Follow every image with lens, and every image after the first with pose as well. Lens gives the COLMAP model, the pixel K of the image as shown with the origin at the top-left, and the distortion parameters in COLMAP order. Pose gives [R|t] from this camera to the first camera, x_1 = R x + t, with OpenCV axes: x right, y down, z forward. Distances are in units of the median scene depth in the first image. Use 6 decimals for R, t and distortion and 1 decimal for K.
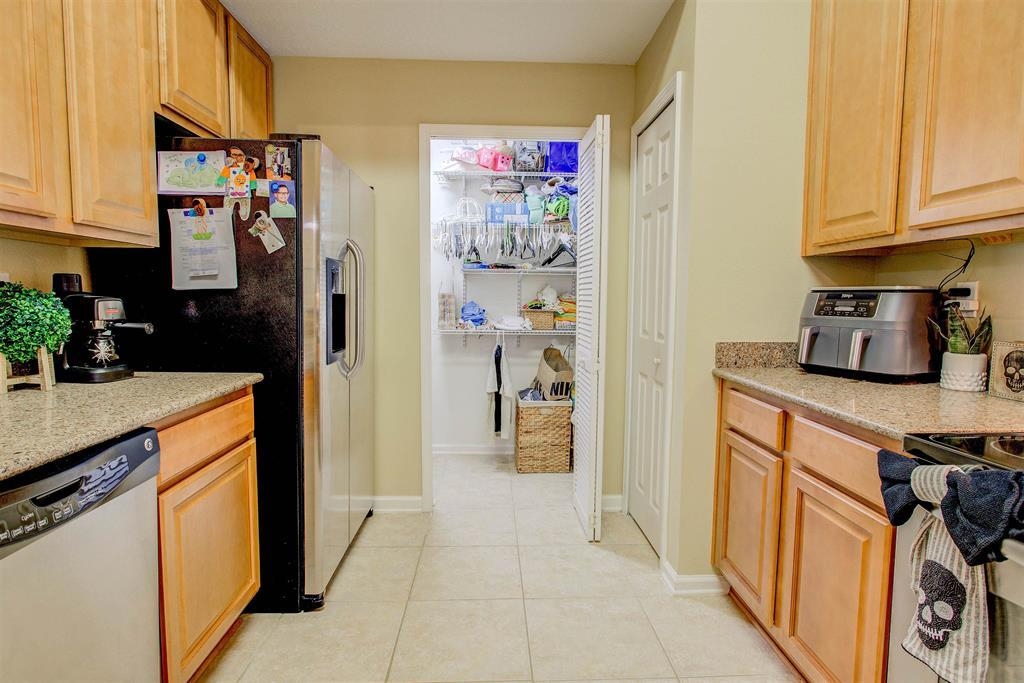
lens RADIAL K [[526.4, 0, 510.3], [0, 526.4, 341.1], [0, 0, 1]] dist [-0.020118, 0.007348]
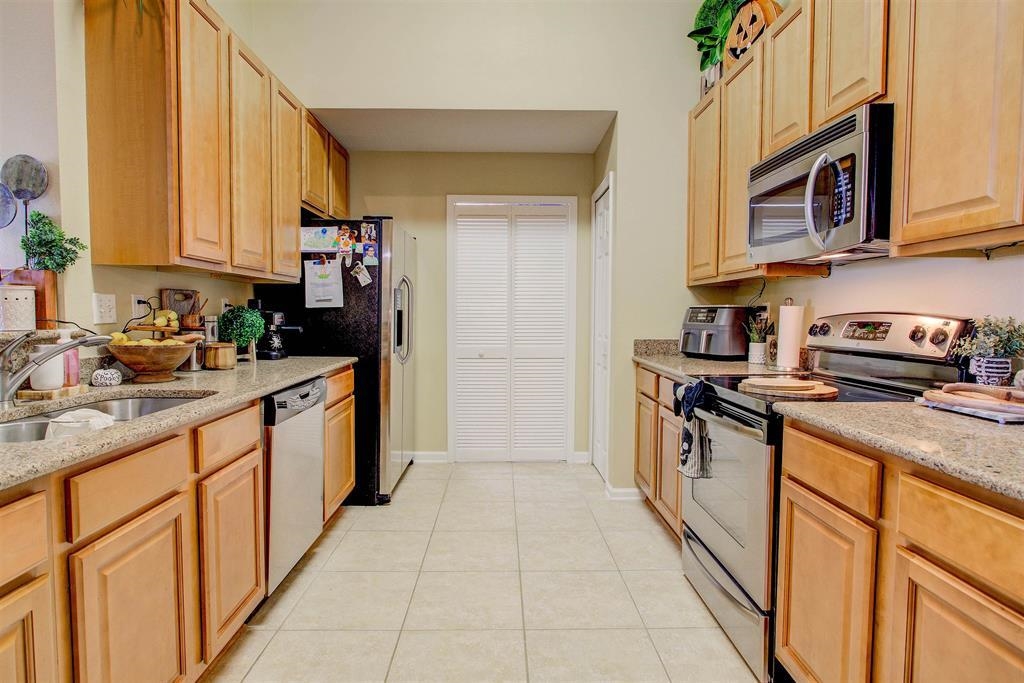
lens RADIAL K [[526.4, 0, 510.3], [0, 526.4, 341.1], [0, 0, 1]] dist [-0.020118, 0.007348]
pose [[0.999799, -0.000985, -0.020002, 0.051215], [0.000391, 0.999560, -0.029665, 0.060648], [0.020022, 0.029651, 0.999360, -0.688027]]
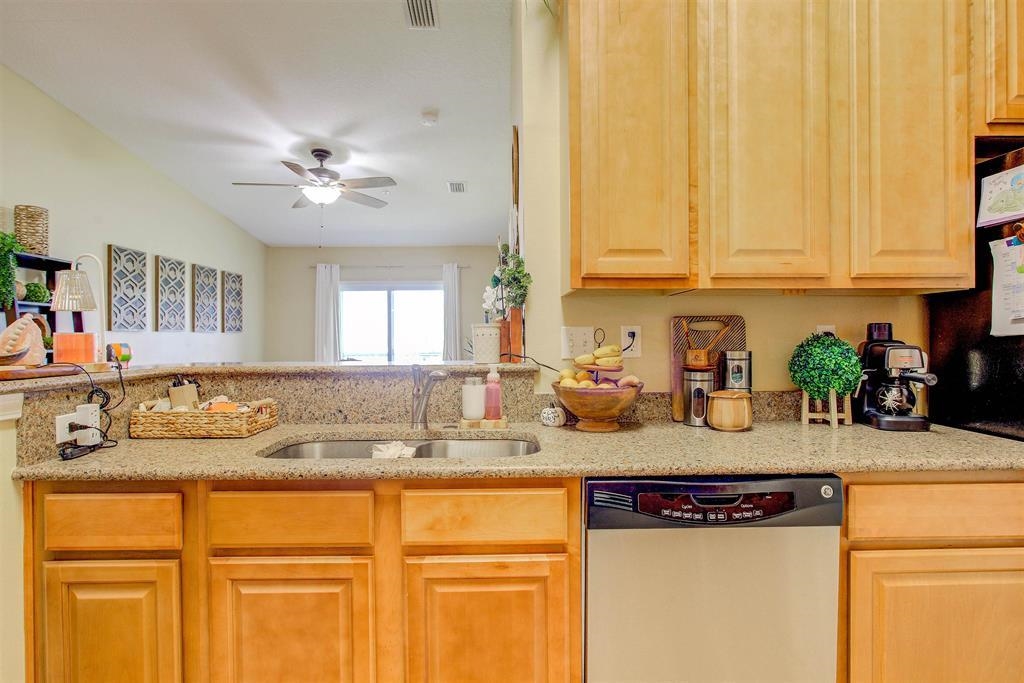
lens RADIAL K [[555.7, 0, 512.0], [0, 555.7, 341.5], [0, 0, 1]] dist [-0.016144, 0.000755]
pose [[-0.032094, -0.001800, -0.999483, 0.264397], [-0.076967, 0.997033, 0.000676, -0.030976], [0.996517, 0.076949, -0.032138, 0.262231]]
